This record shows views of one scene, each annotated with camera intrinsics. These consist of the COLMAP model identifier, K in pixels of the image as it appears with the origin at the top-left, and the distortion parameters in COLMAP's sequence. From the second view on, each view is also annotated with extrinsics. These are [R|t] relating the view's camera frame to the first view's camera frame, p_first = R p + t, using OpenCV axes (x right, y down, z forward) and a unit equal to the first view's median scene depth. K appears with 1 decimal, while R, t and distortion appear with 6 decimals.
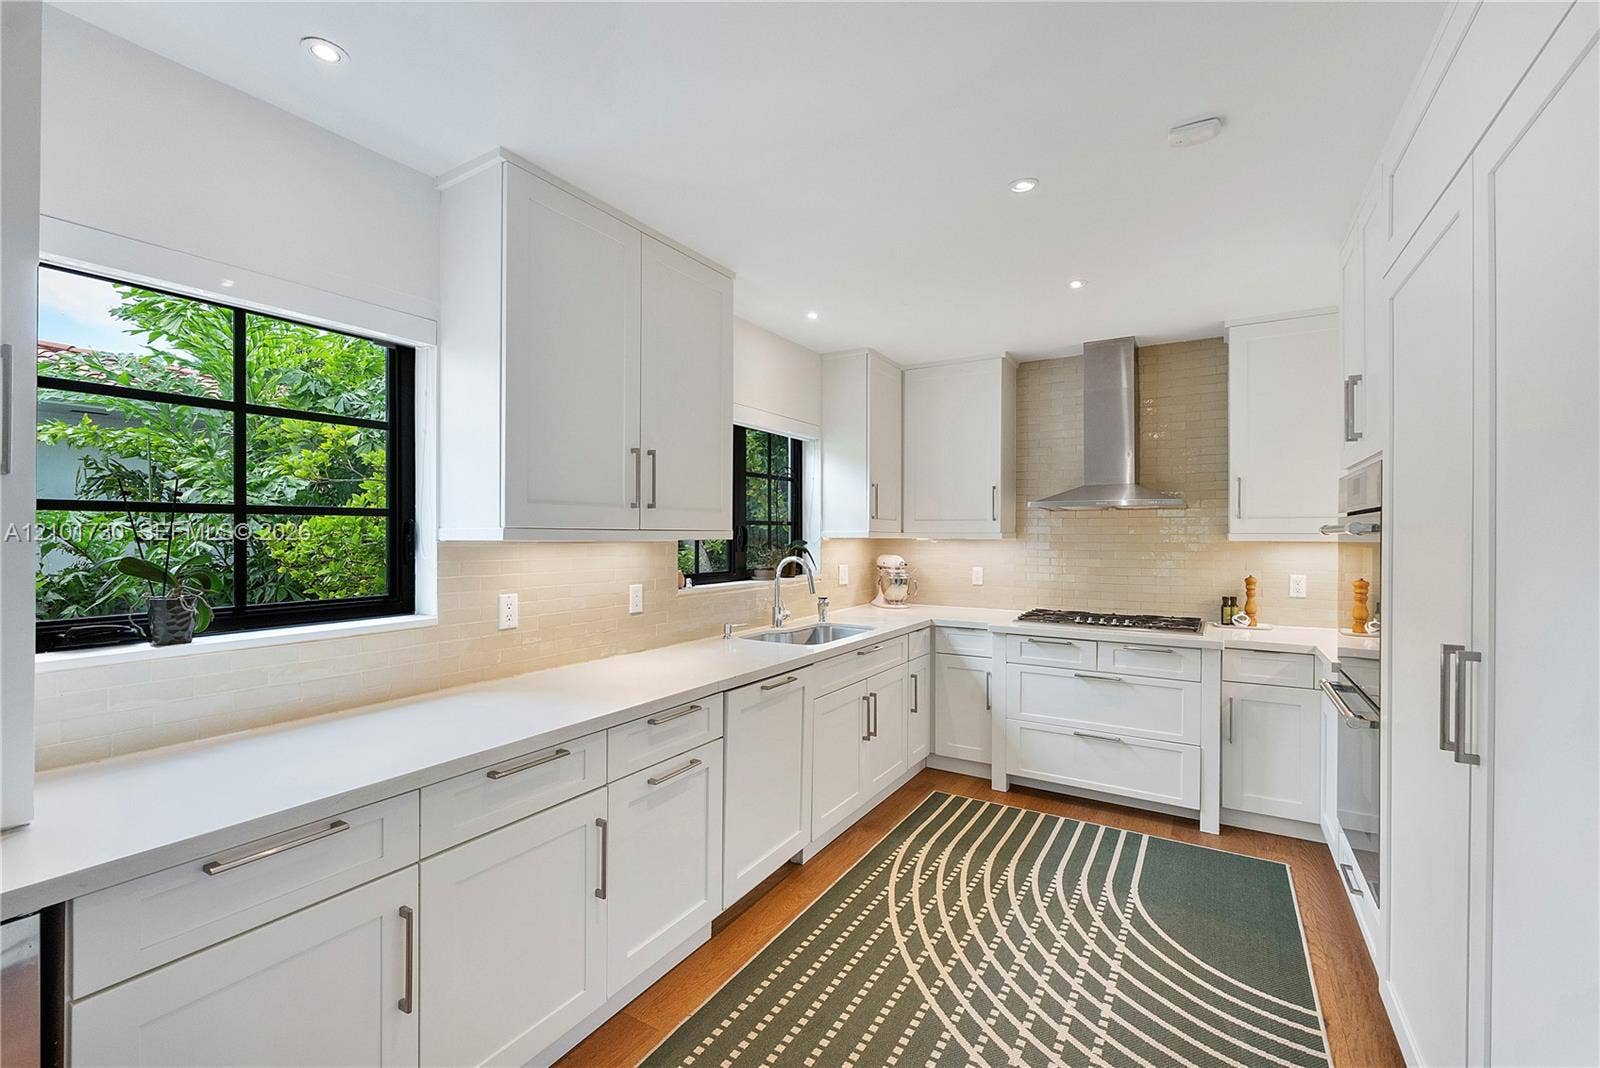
lens RADIAL K [[688.3, 0, 798.3], [0, 688.3, 529.5], [0, 0, 1]] dist [-0.005065, 0.000278]
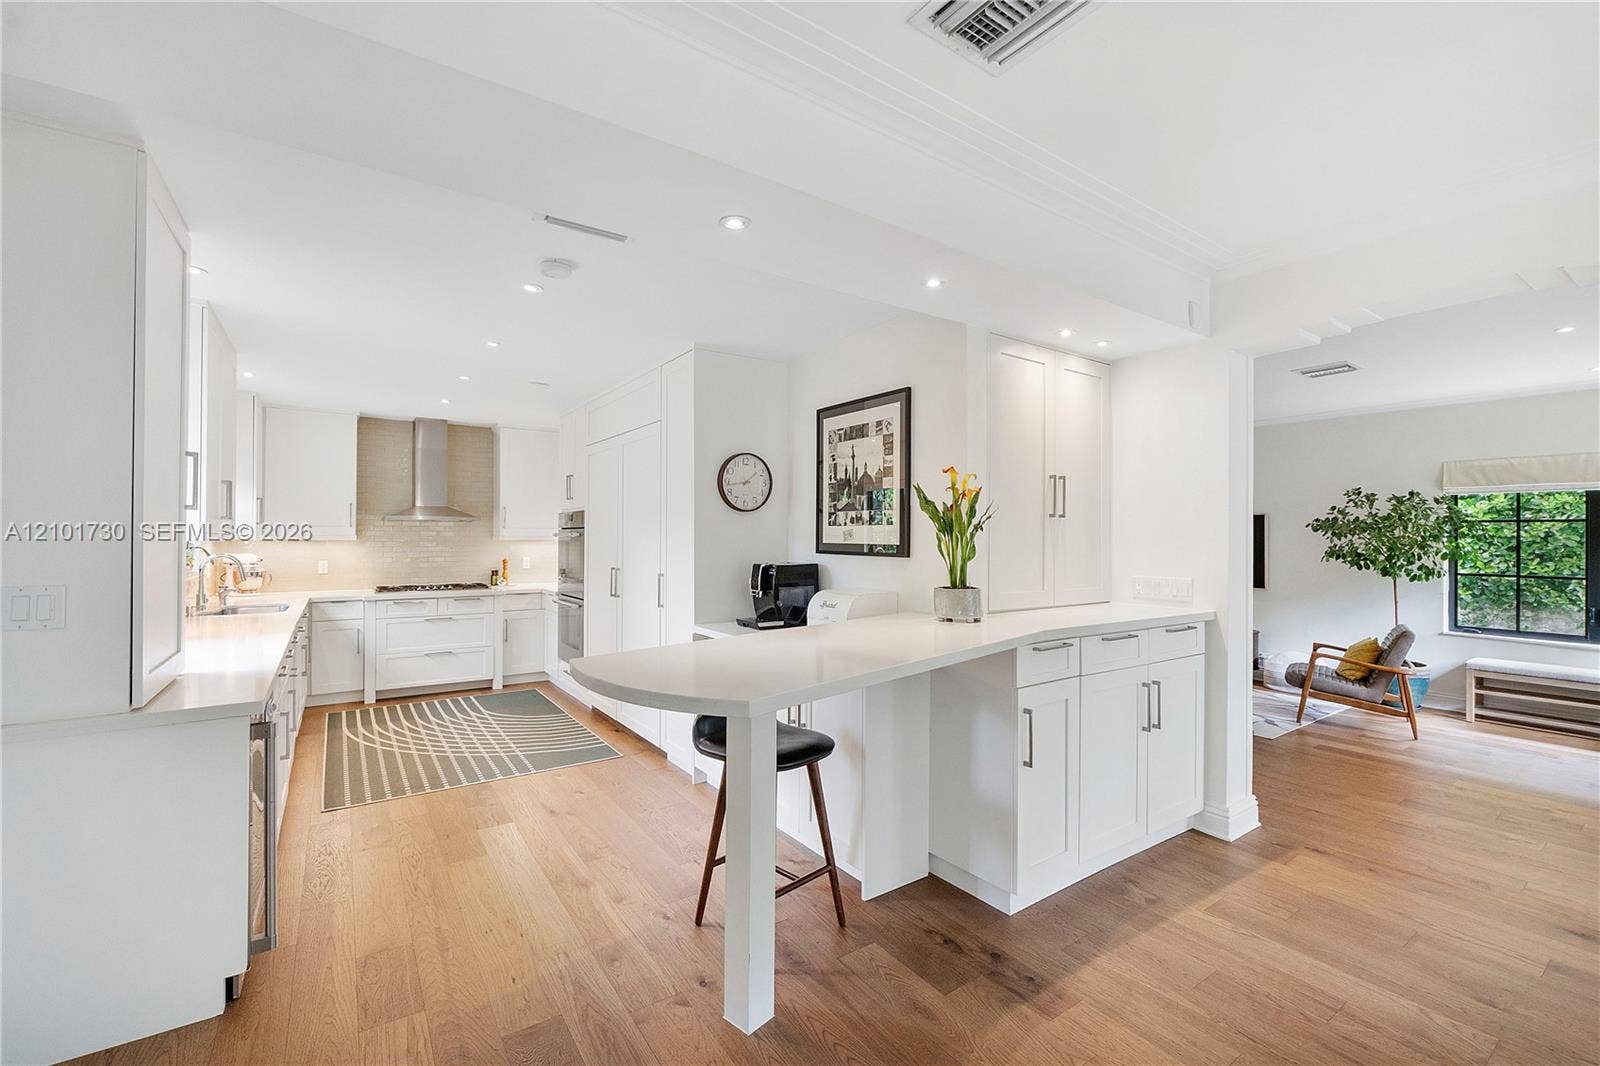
lens RADIAL K [[688.3, 0, 799.2], [0, 688.3, 531.7], [0, 0, 1]] dist [-0.005065, 0.000278]
pose [[0.419968, 0.005850, 0.907520, -0.750759], [-0.007541, 0.999967, -0.002956, -0.007348], [-0.907508, -0.005603, 0.419998, -0.550495]]
